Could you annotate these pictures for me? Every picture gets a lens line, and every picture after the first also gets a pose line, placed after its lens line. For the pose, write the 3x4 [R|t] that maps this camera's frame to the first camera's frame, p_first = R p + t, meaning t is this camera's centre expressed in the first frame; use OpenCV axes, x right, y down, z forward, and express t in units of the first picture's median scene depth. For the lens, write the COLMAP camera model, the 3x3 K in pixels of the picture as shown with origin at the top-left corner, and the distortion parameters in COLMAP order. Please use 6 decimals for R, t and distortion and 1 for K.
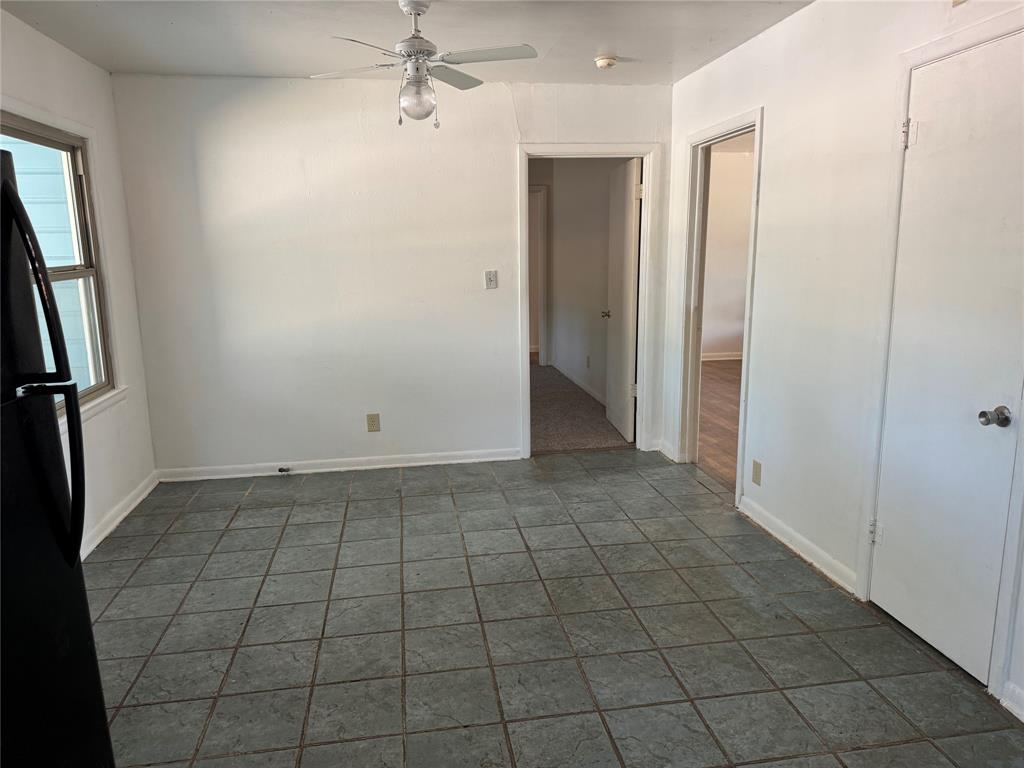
lens RADIAL K [[715.1, 0, 511.7], [0, 715.1, 383.2], [0, 0, 1]] dist [0.064284, -0.078822]
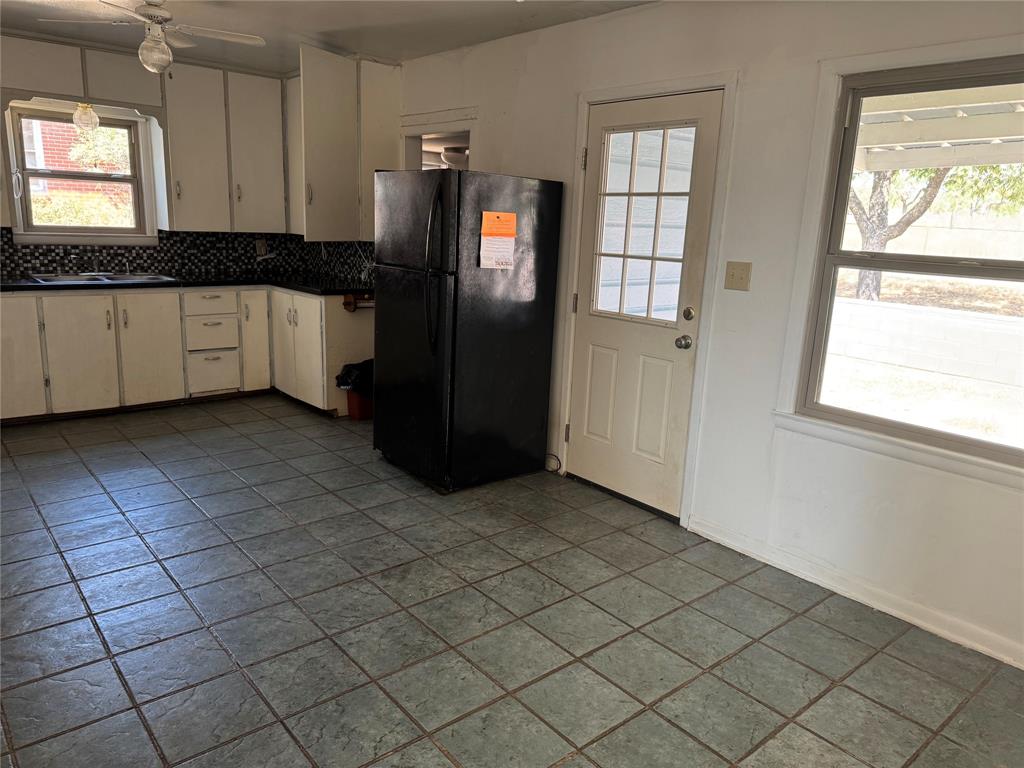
lens RADIAL K [[715.1, 0, 517.0], [0, 715.1, 379.2], [0, 0, 1]] dist [0.064284, -0.078822]
pose [[-0.850428, 0.092307, -0.517929, 0.176435], [-0.132794, 0.914944, 0.381109, -0.299166], [0.509055, 0.392884, -0.765836, 1.542295]]
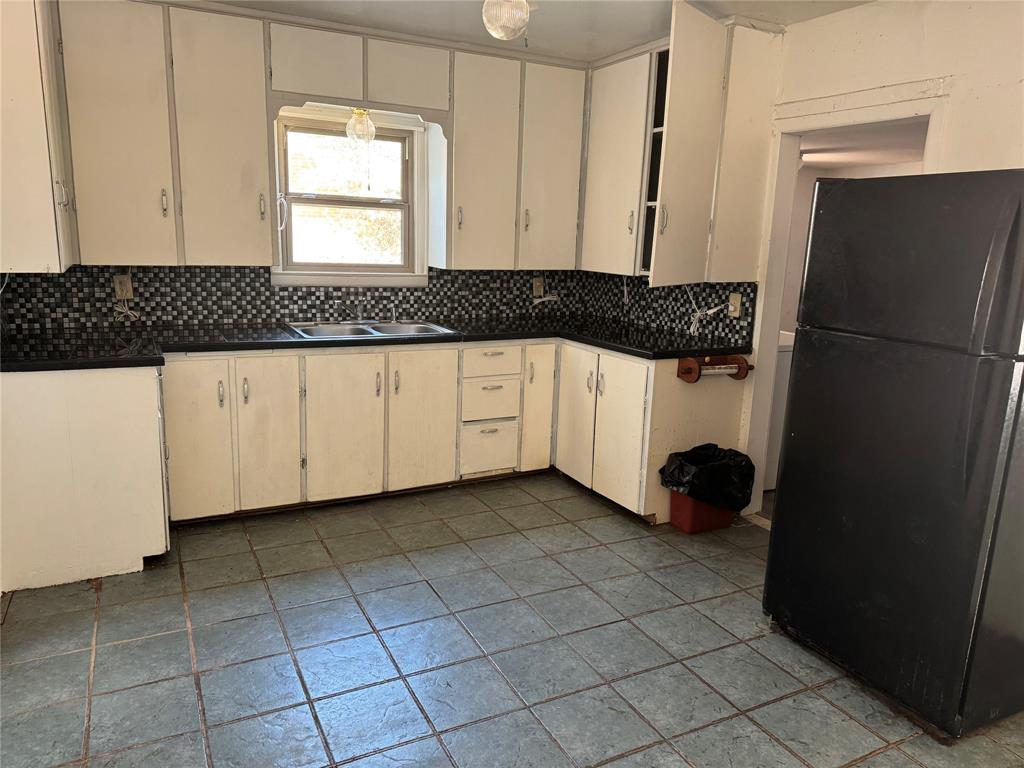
lens RADIAL K [[715.1, 0, 522.3], [0, 715.1, 385.0], [0, 0, 1]] dist [0.064284, -0.078822]
pose [[-0.946337, 0.047779, -0.319631, 0.260544], [-0.084252, 0.918340, 0.386722, -0.191867], [0.312007, 0.392899, -0.865033, 0.973471]]
